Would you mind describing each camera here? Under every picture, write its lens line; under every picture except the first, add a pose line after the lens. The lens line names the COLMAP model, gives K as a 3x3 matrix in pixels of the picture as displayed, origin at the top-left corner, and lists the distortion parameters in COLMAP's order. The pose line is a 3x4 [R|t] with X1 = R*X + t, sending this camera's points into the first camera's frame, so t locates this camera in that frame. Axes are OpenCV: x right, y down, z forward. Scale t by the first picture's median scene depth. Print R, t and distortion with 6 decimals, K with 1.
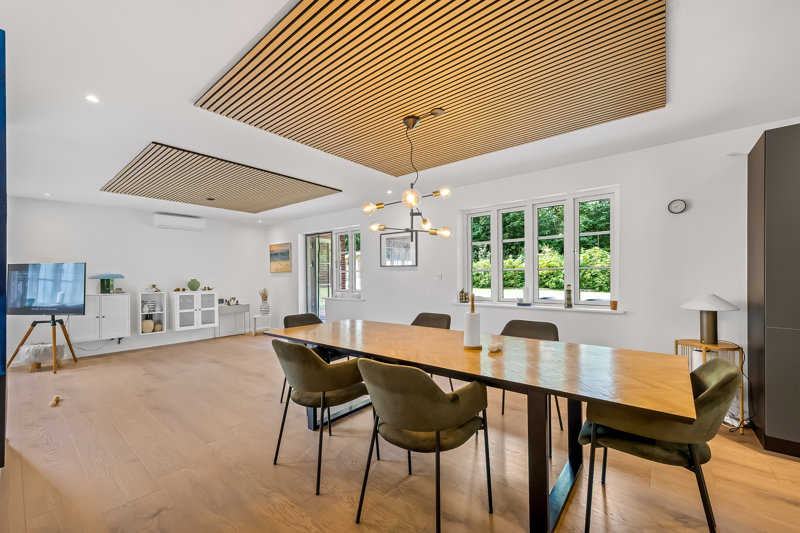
lens RADIAL K [[316.8, 0, 397.6], [0, 316.8, 280.8], [0, 0, 1]] dist [0.001839, -0.000931]
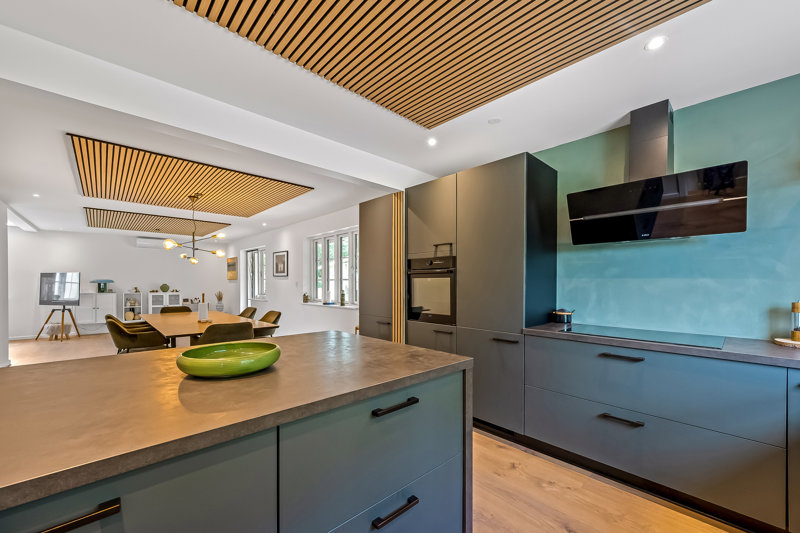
lens RADIAL K [[316.8, 0, 398.9], [0, 316.8, 285.6], [0, 0, 1]] dist [0.001839, -0.000931]
pose [[0.990666, 0.012261, -0.135757, 0.612879], [-0.013374, 0.999884, -0.007283, -0.001266], [0.135652, 0.009031, 0.990715, -0.264246]]
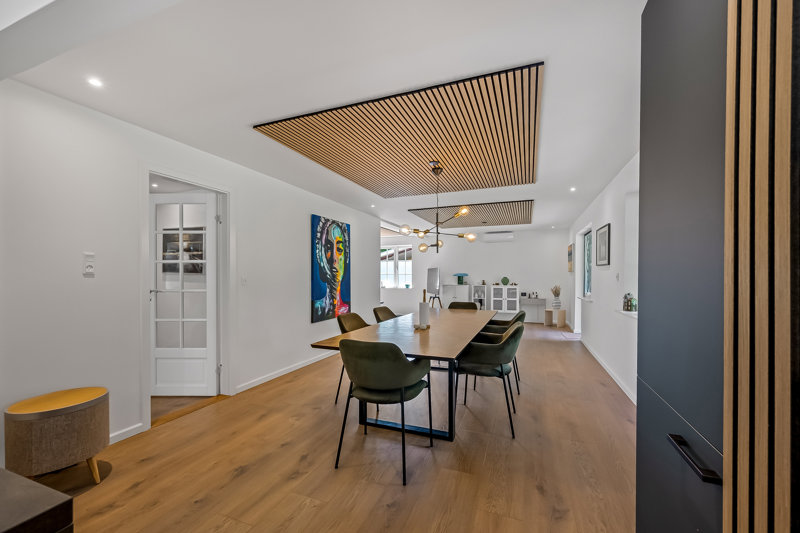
lens RADIAL K [[316.8, 0, 409.3], [0, 316.8, 280.7], [0, 0, 1]] dist [0.001839, -0.000931]
pose [[0.310859, 0.023885, -0.950156, 0.591611], [-0.018158, 0.999651, 0.019188, -0.008053], [0.950283, 0.011288, 0.311184, 0.178646]]
